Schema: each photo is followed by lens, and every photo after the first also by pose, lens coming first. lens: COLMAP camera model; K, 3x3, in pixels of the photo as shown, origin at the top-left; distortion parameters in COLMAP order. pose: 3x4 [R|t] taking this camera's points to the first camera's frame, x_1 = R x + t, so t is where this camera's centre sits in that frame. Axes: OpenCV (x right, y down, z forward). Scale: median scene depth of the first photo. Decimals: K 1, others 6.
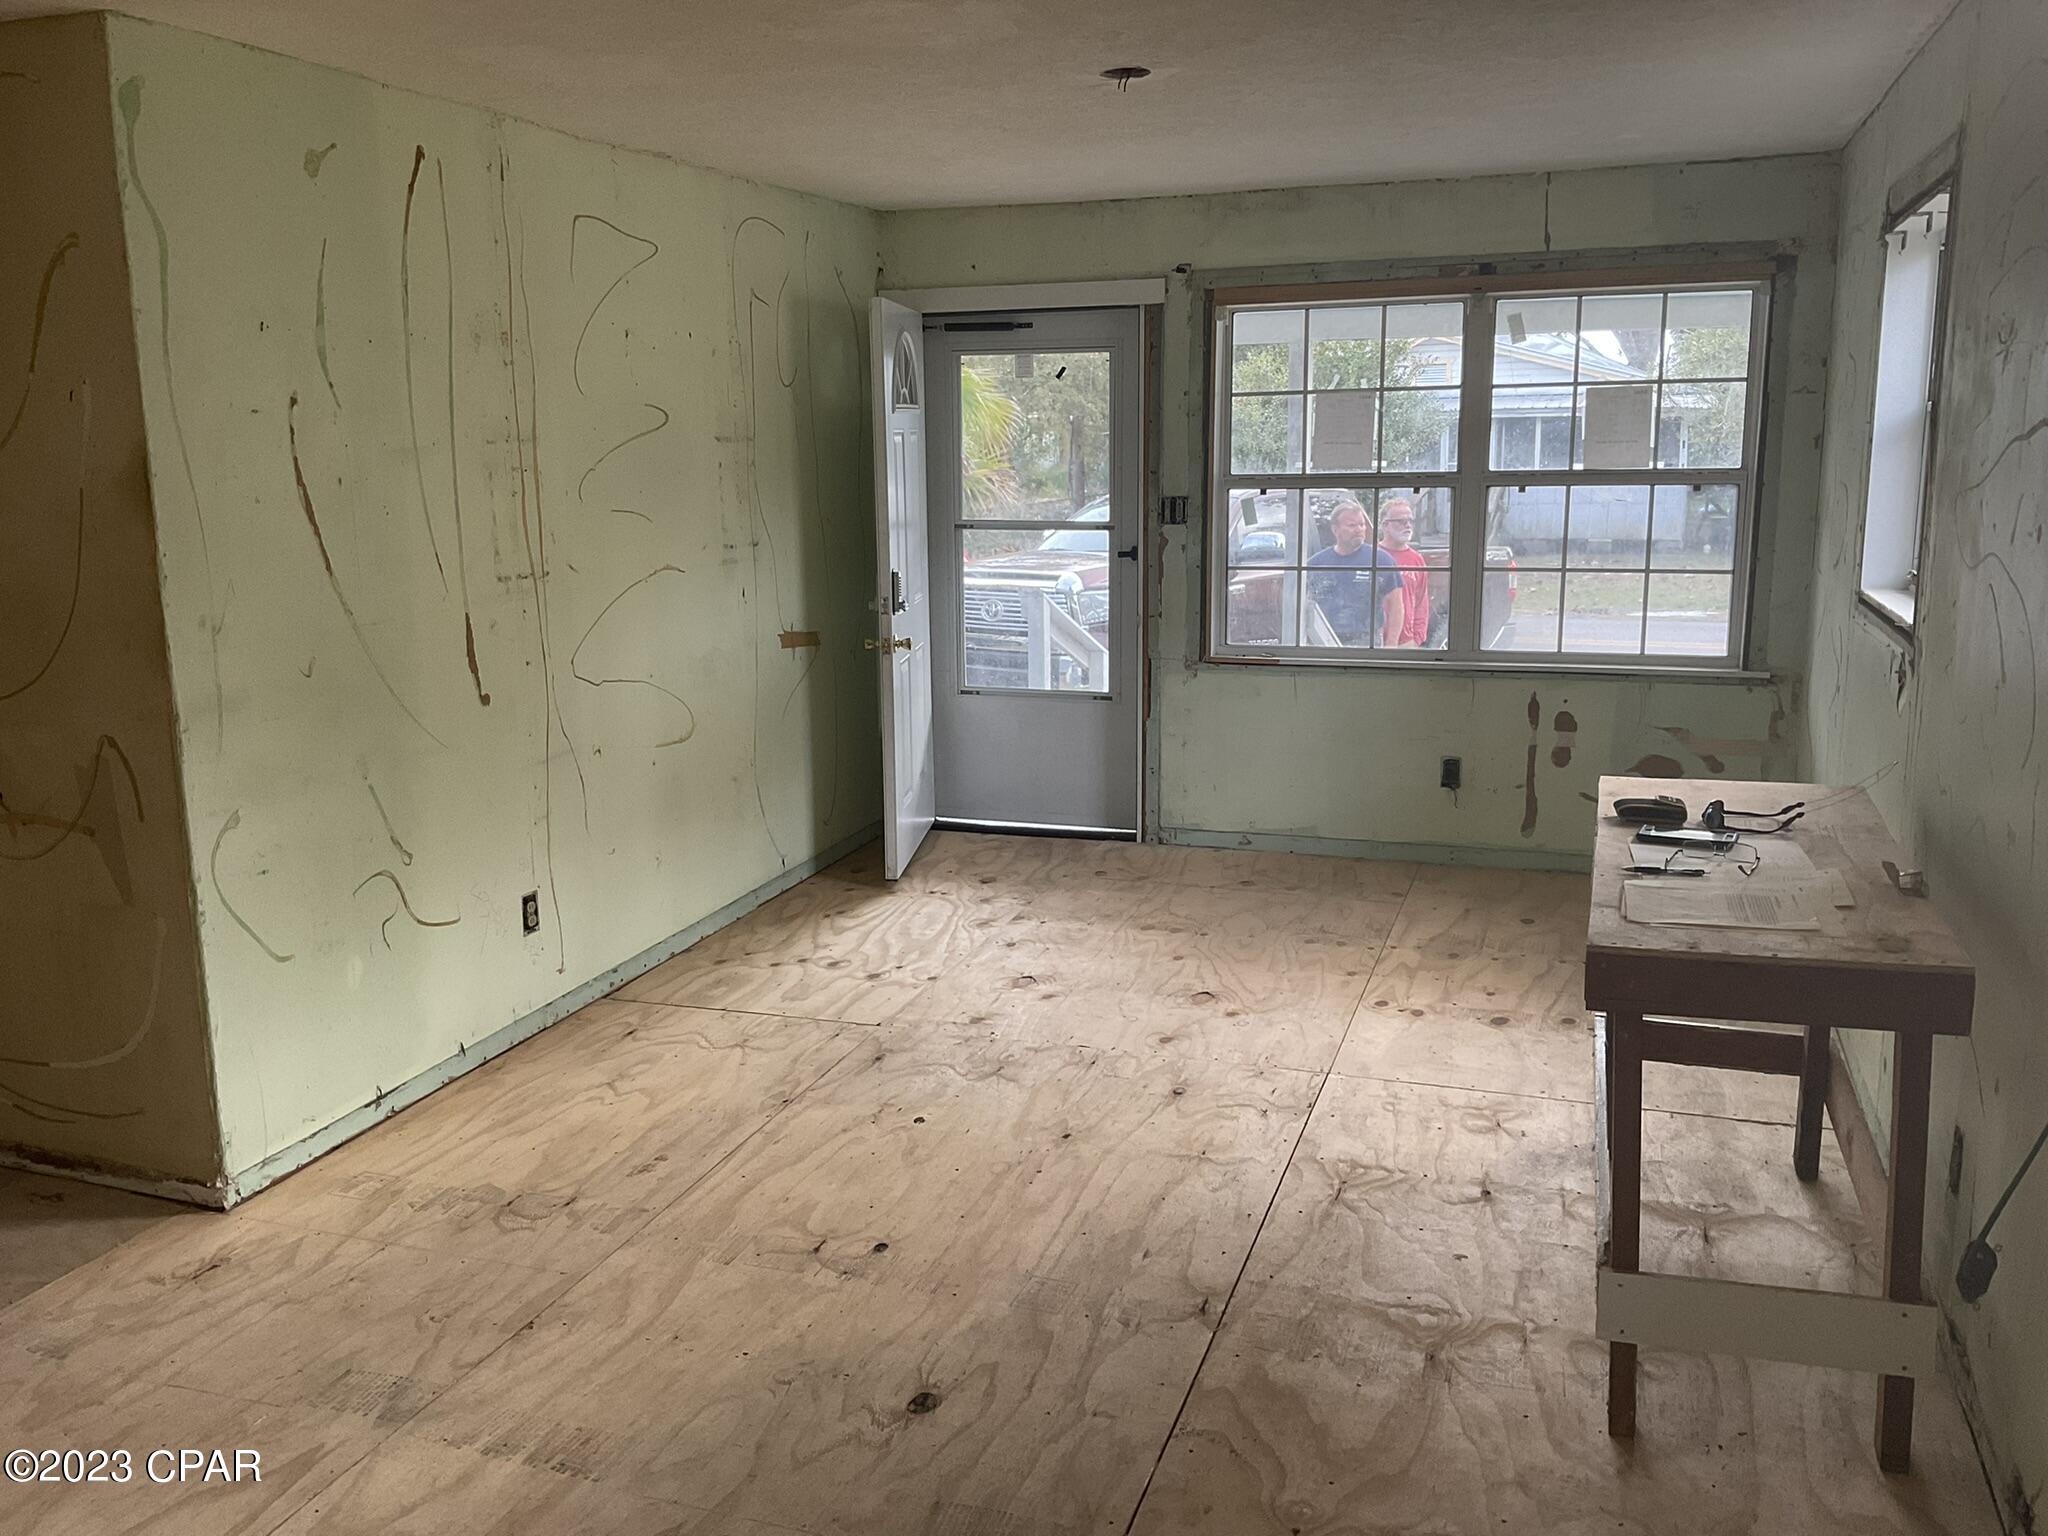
lens RADIAL K [[1710.2, 0, 1021.4], [0, 1710.2, 762.9], [0, 0, 1]] dist [0.069436, -0.117104]
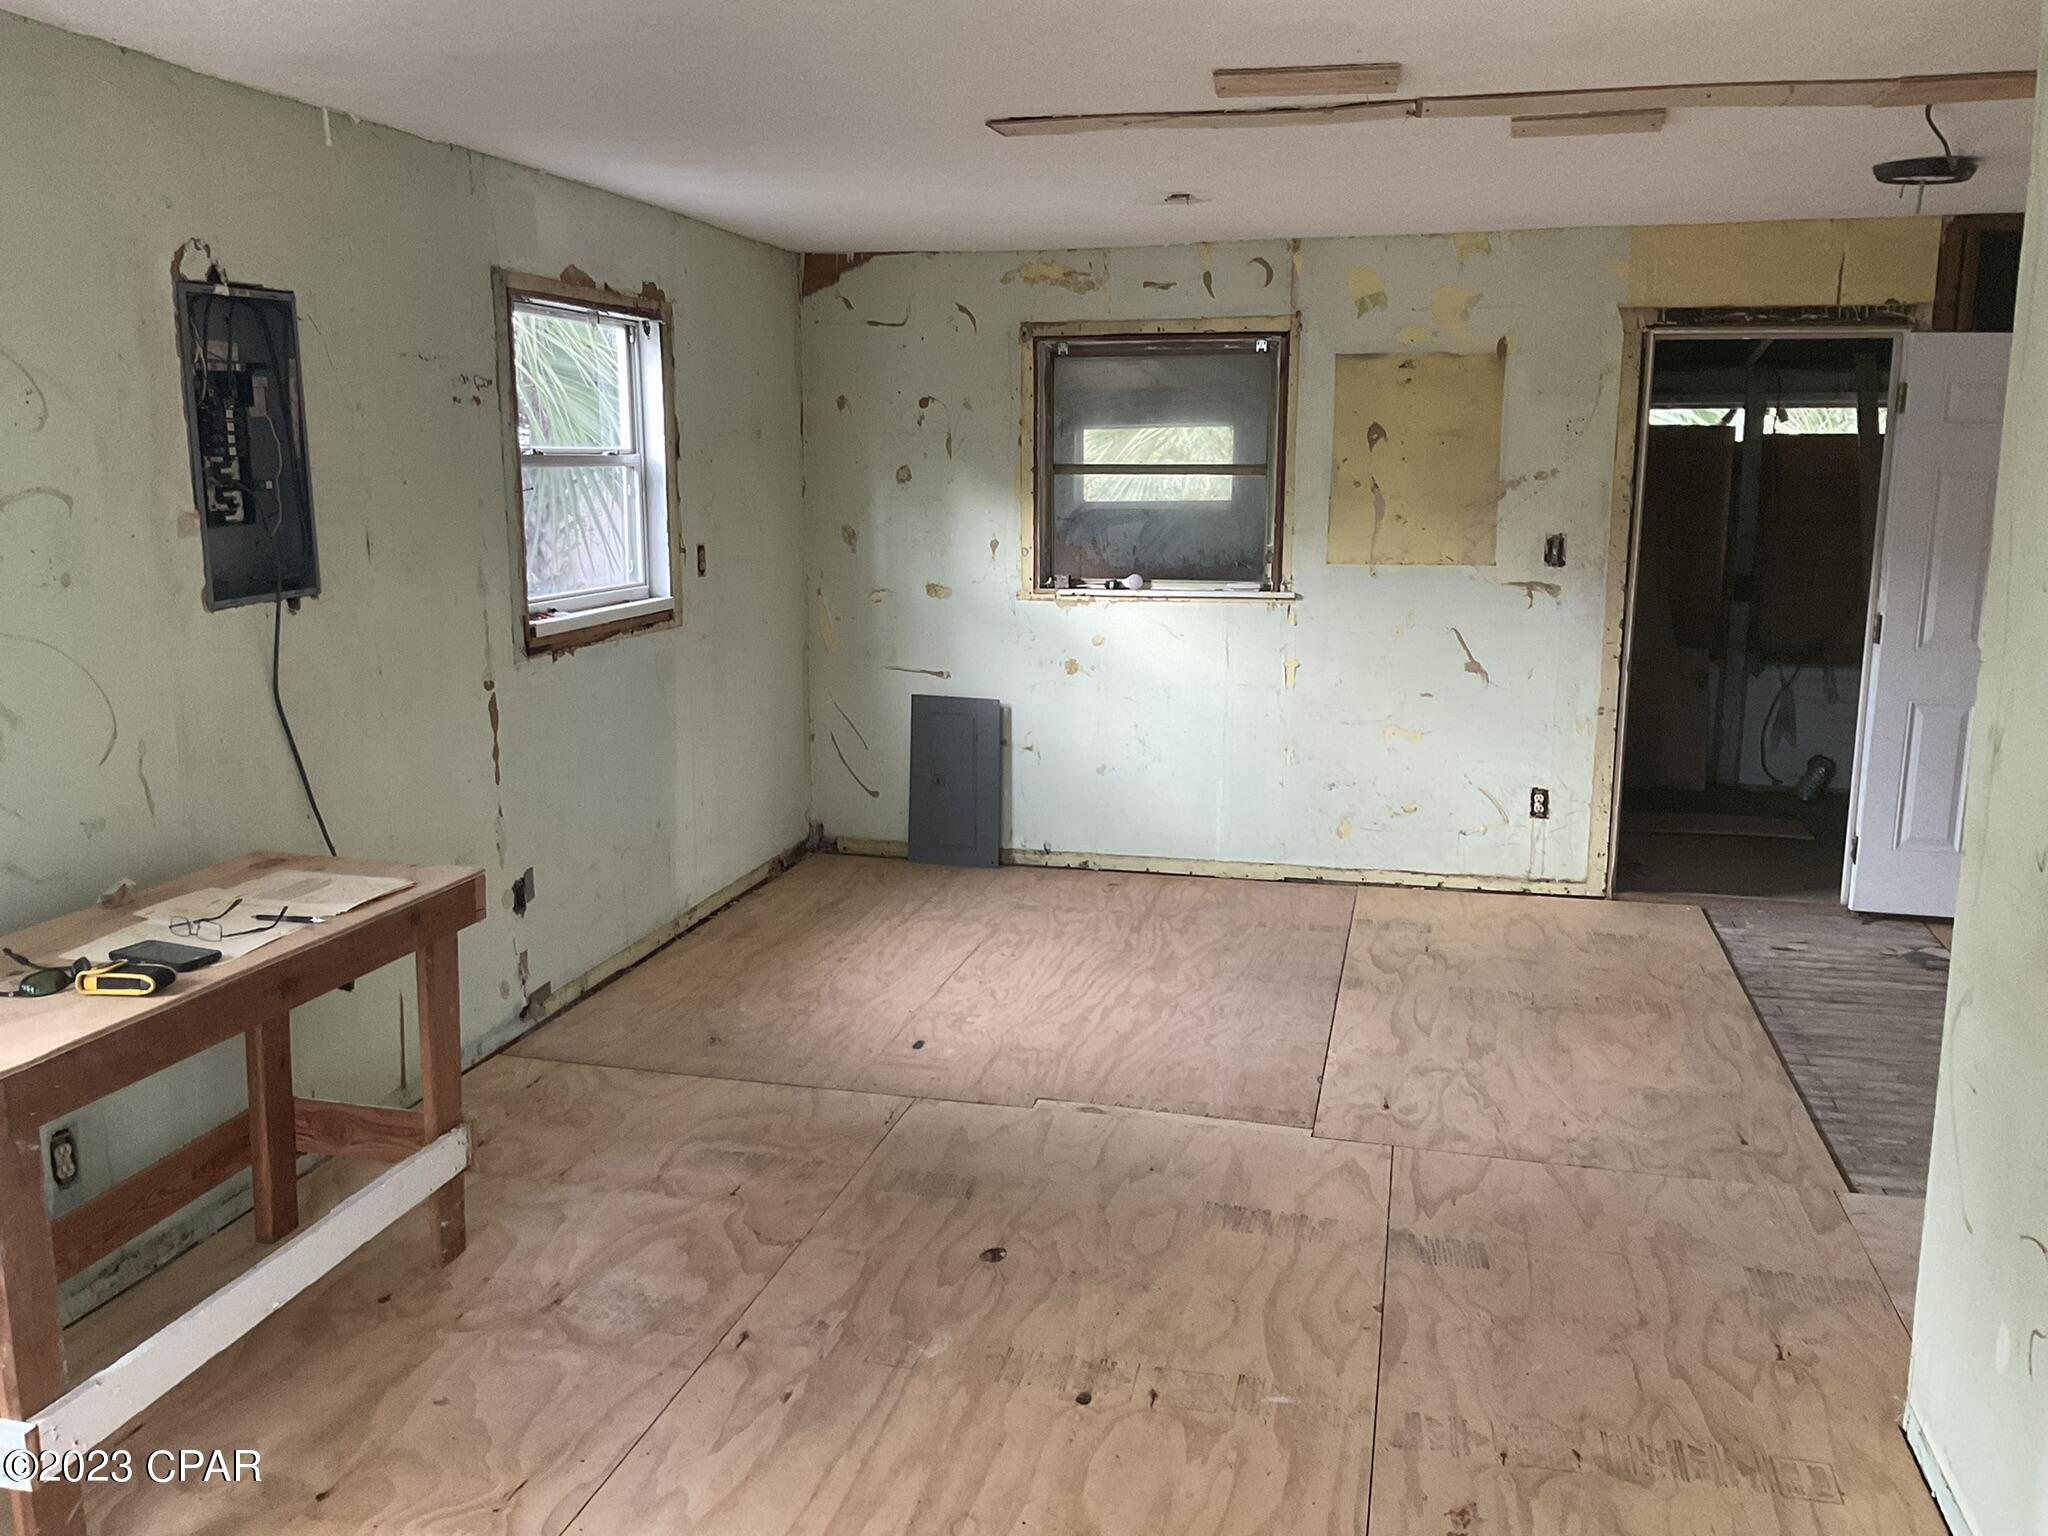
lens RADIAL K [[1710.2, 0, 1020.2], [0, 1710.2, 768.6], [0, 0, 1]] dist [0.069436, -0.117104]
pose [[-0.995694, 0.030359, -0.087592, 0.022381], [-0.004555, 0.927695, 0.373312, -0.407847], [0.092592, 0.372103, -0.923562, 1.952885]]
